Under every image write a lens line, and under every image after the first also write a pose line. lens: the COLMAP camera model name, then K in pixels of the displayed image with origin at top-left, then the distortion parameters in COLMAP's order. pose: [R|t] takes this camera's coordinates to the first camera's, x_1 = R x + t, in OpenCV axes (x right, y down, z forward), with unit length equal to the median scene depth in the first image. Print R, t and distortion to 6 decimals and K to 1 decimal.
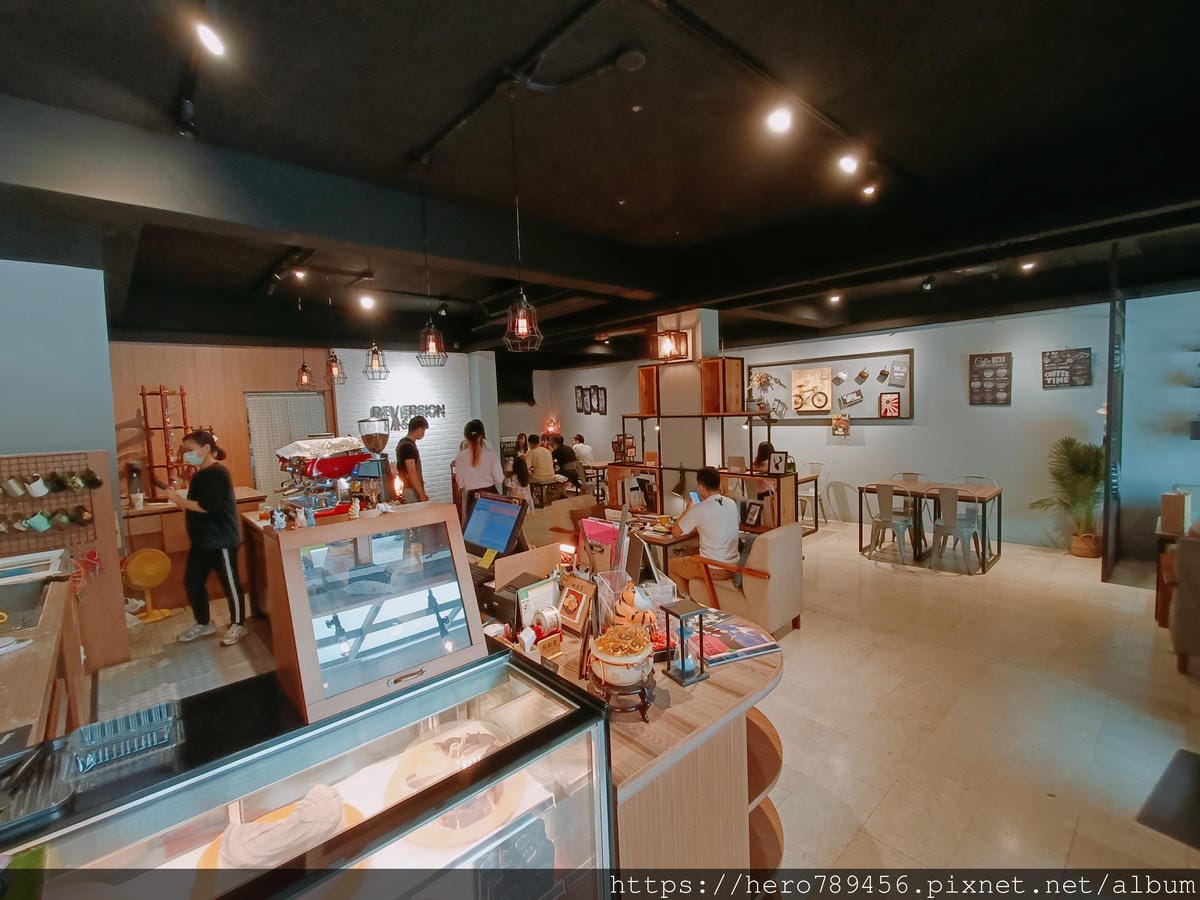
lens RADIAL K [[540.3, 0, 601.0], [0, 540.3, 448.4], [0, 0, 1]] dist [-0.000270, -0.000023]
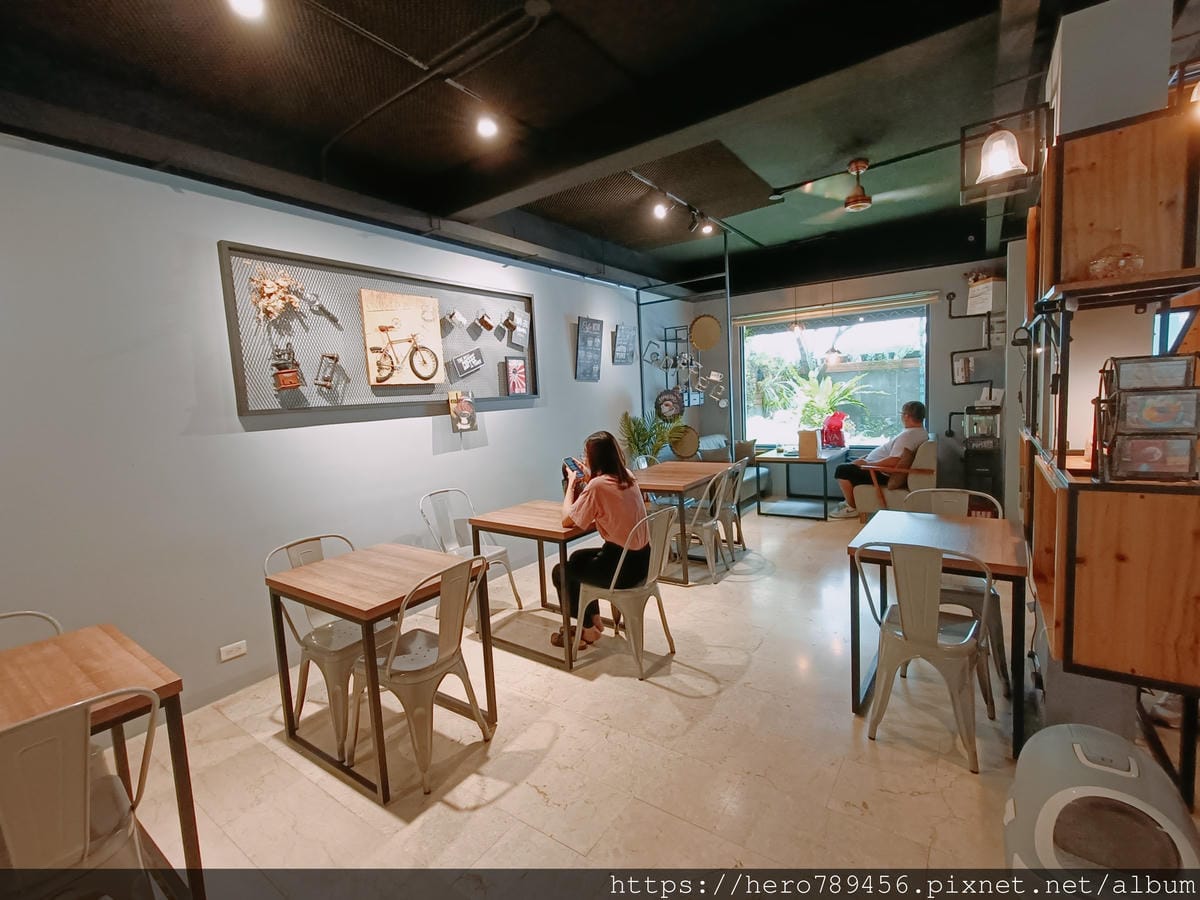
lens RADIAL K [[540.3, 0, 599.7], [0, 540.3, 449.2], [0, 0, 1]] dist [-0.000270, -0.000023]
pose [[-0.214877, -0.048958, 0.975413, -0.107555], [0.139419, 0.986976, 0.080251, -0.031103], [-0.966639, 0.153235, -0.205253, 0.998253]]
